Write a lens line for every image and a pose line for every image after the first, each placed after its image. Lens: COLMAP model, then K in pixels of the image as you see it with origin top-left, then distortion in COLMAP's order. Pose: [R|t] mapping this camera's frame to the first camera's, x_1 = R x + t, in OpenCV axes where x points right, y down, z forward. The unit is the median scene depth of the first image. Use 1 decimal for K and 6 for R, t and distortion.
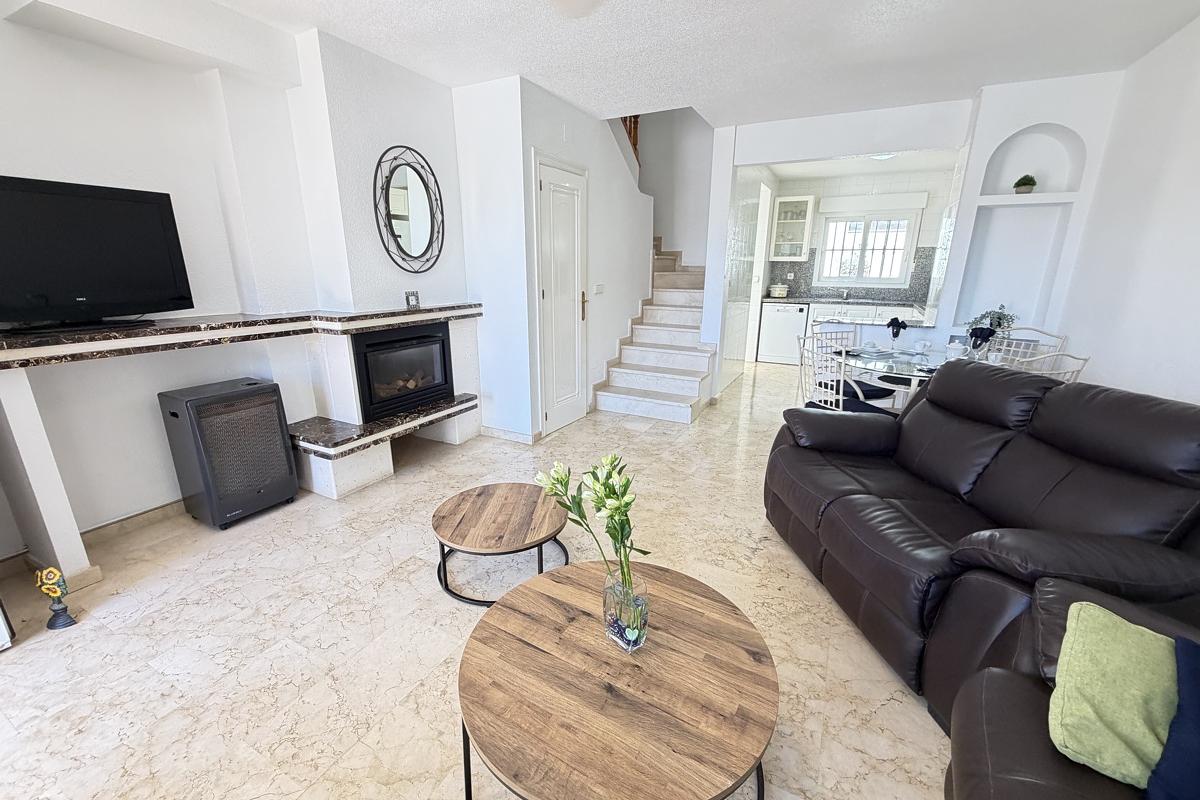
lens RADIAL K [[479.2, 0, 597.9], [0, 479.2, 401.8], [0, 0, 1]] dist [0.000750, 0.000078]
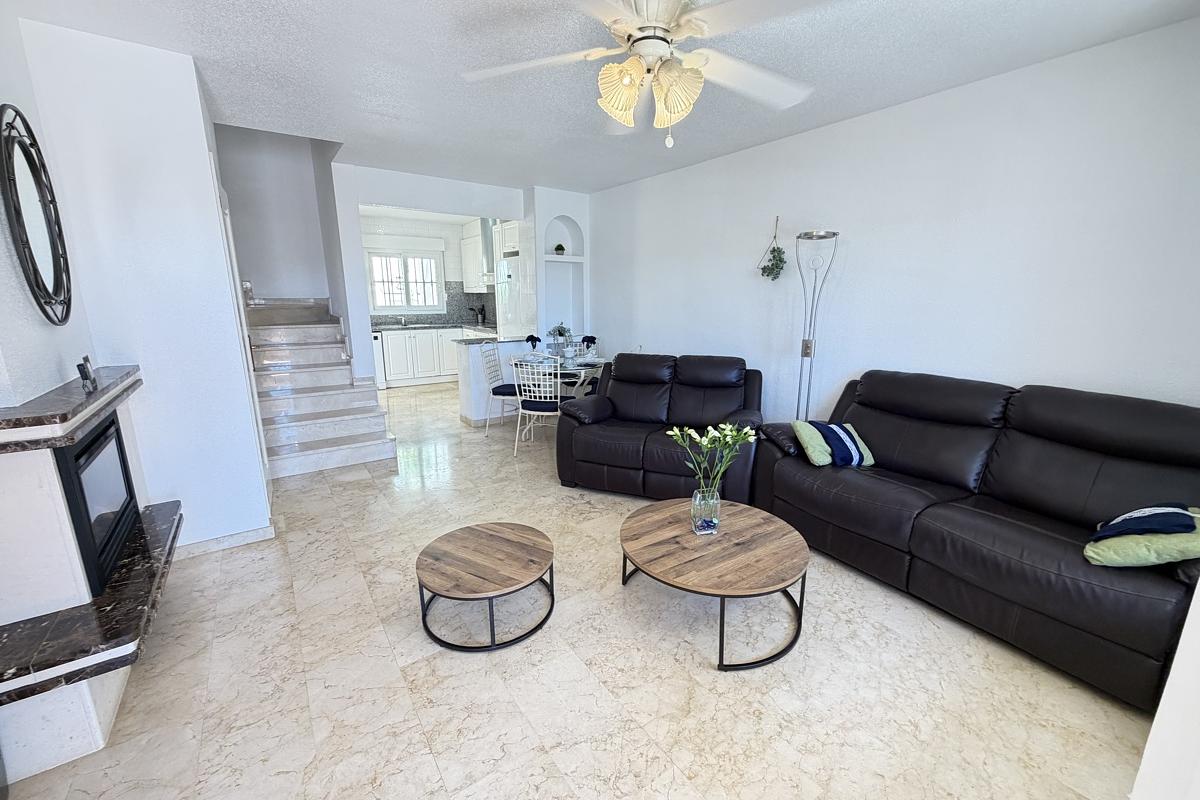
lens RADIAL K [[479.2, 0, 597.9], [0, 479.2, 401.8], [0, 0, 1]] dist [0.000750, 0.000078]
pose [[0.455714, -0.200984, 0.867139, -0.630516], [0.242106, 0.965436, 0.096532, -0.081401], [-0.856569, 0.165949, 0.488622, 0.184468]]
